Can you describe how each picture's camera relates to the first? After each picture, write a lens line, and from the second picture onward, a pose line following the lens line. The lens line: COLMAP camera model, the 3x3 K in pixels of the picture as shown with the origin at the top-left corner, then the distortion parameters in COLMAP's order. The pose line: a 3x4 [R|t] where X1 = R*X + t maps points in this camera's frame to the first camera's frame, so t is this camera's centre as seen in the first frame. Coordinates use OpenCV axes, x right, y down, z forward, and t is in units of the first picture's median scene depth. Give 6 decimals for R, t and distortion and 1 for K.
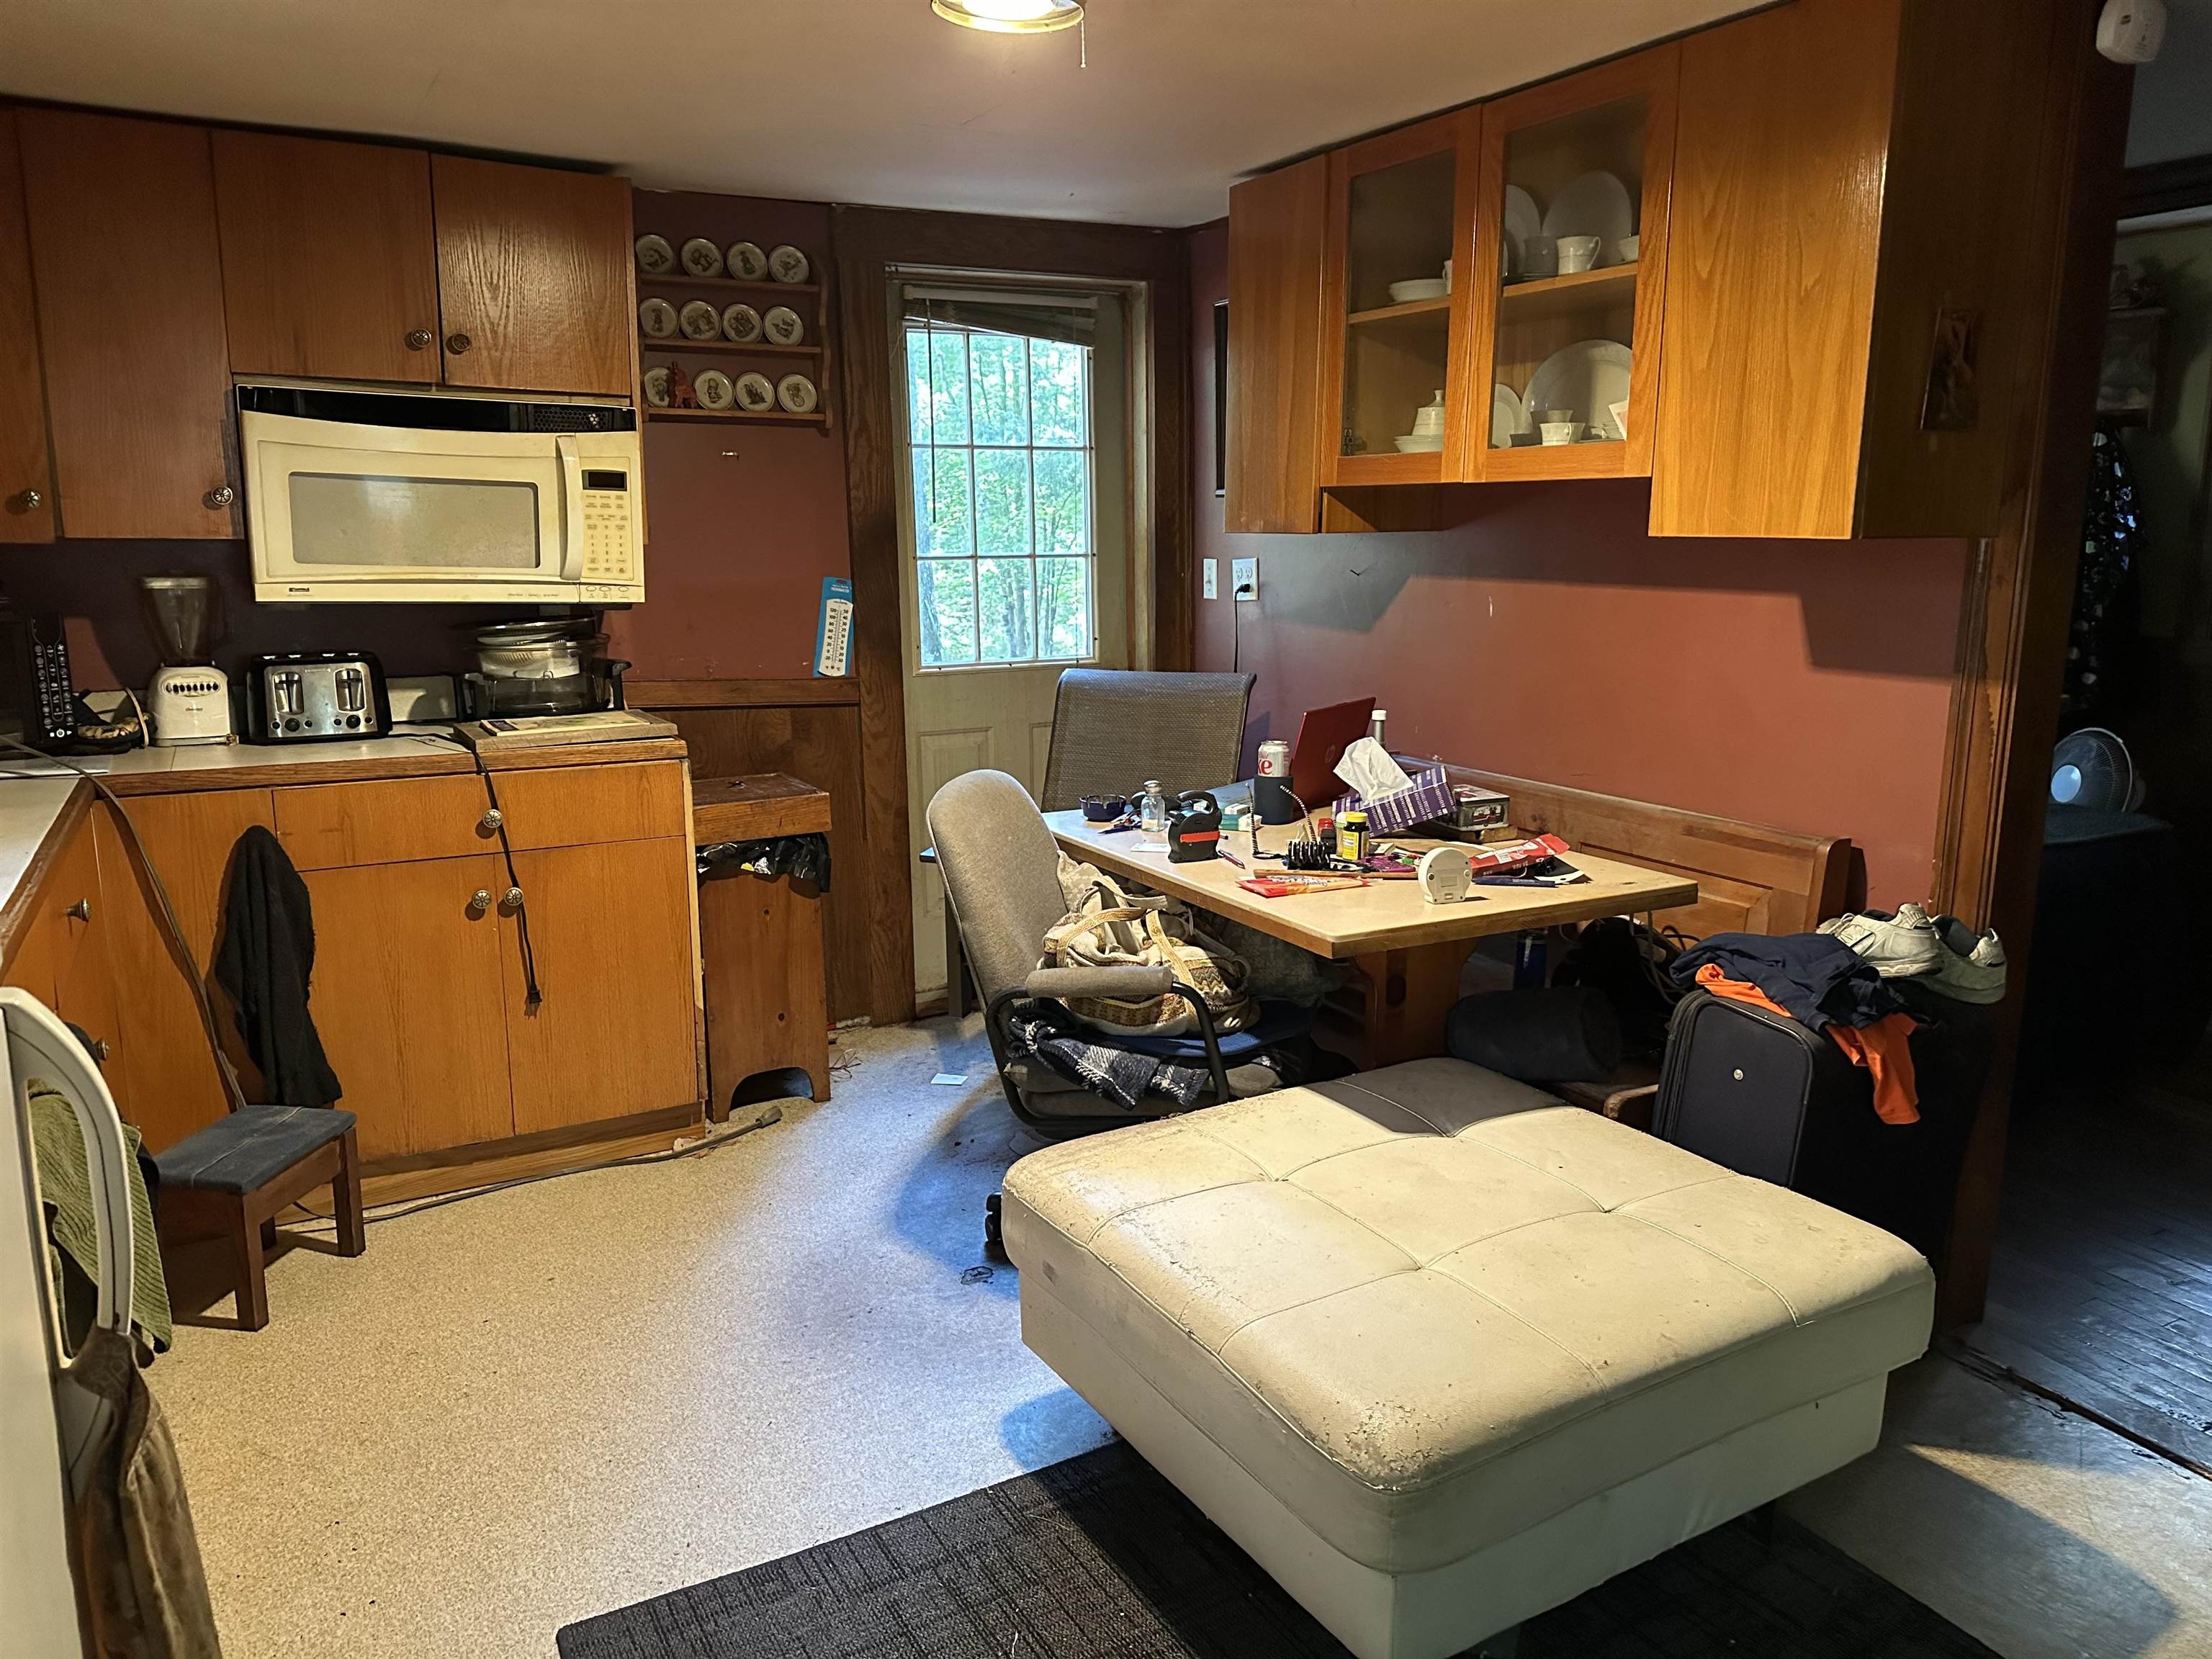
lens RADIAL K [[1523.1, 0, 1112.4], [0, 1523.1, 834.4], [0, 0, 1]] dist [0.092047, -0.126800]
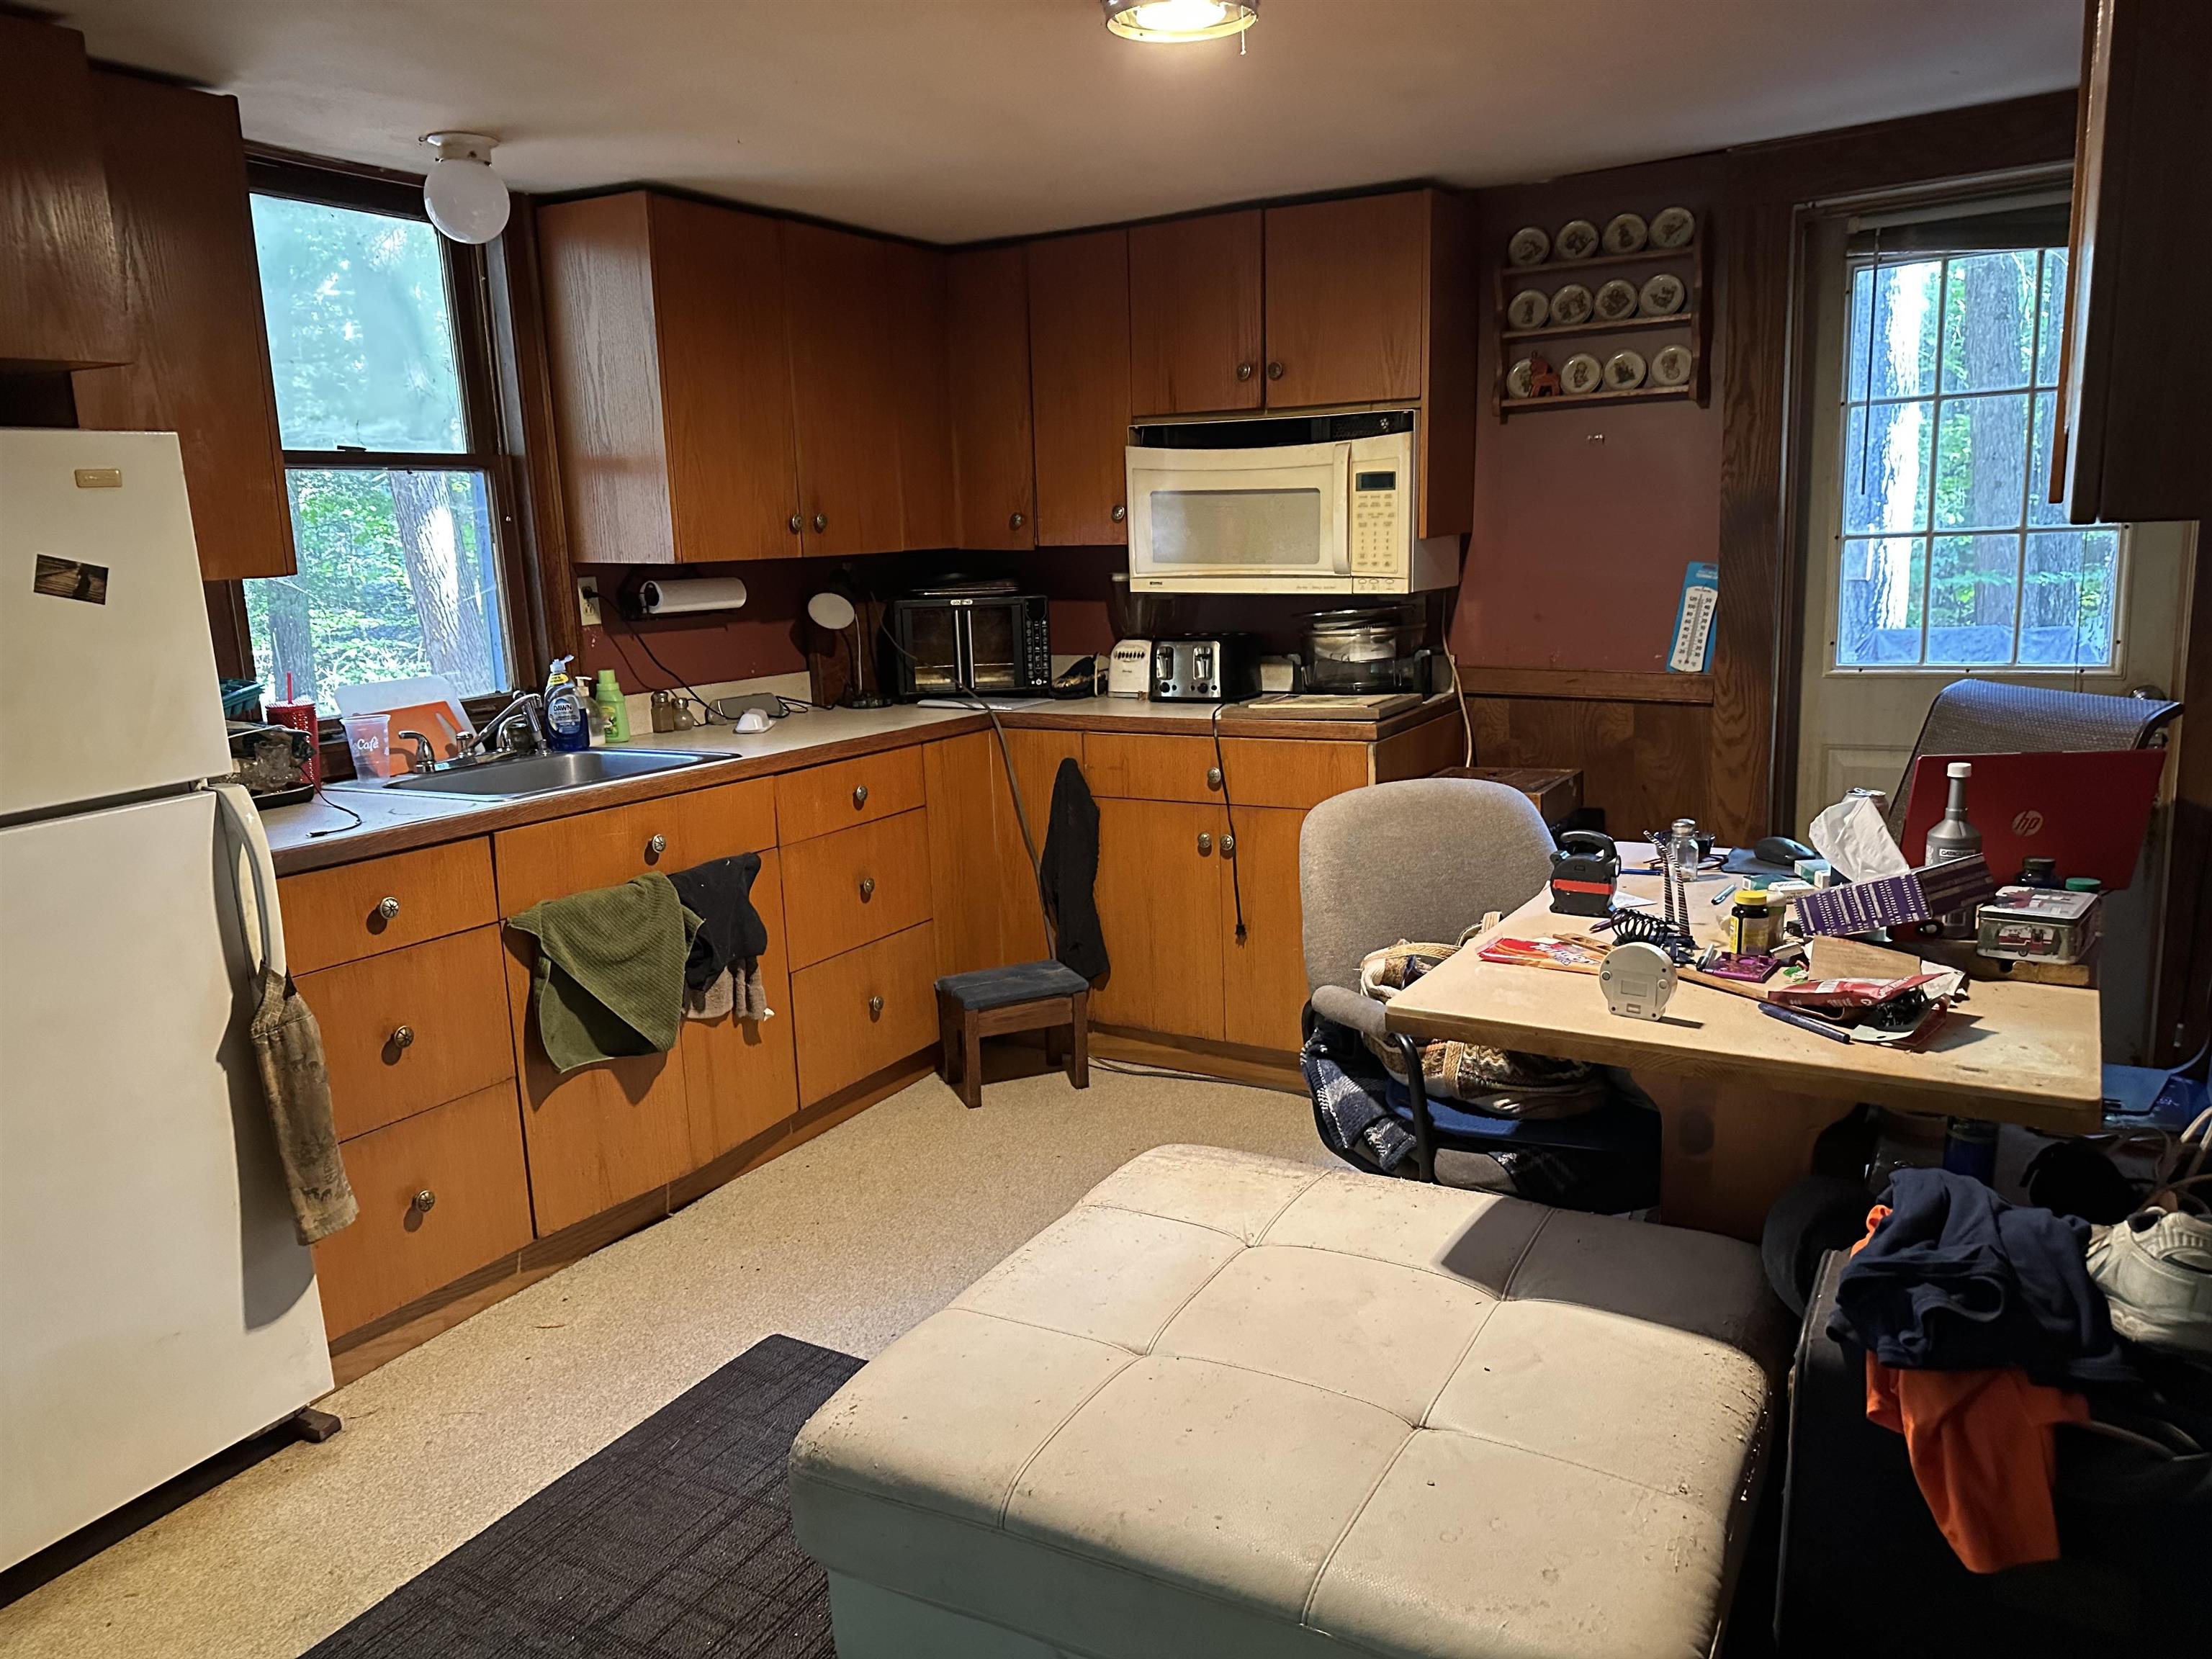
lens RADIAL K [[1542.0, 0, 1122.2], [0, 1542.0, 835.2], [0, 0, 1]] dist [0.114740, -0.217661]
pose [[0.505107, 0.146777, -0.850484, 0.546987], [-0.129972, 0.987131, 0.093168, -0.061308], [0.853214, 0.063479, 0.517684, 0.291801]]
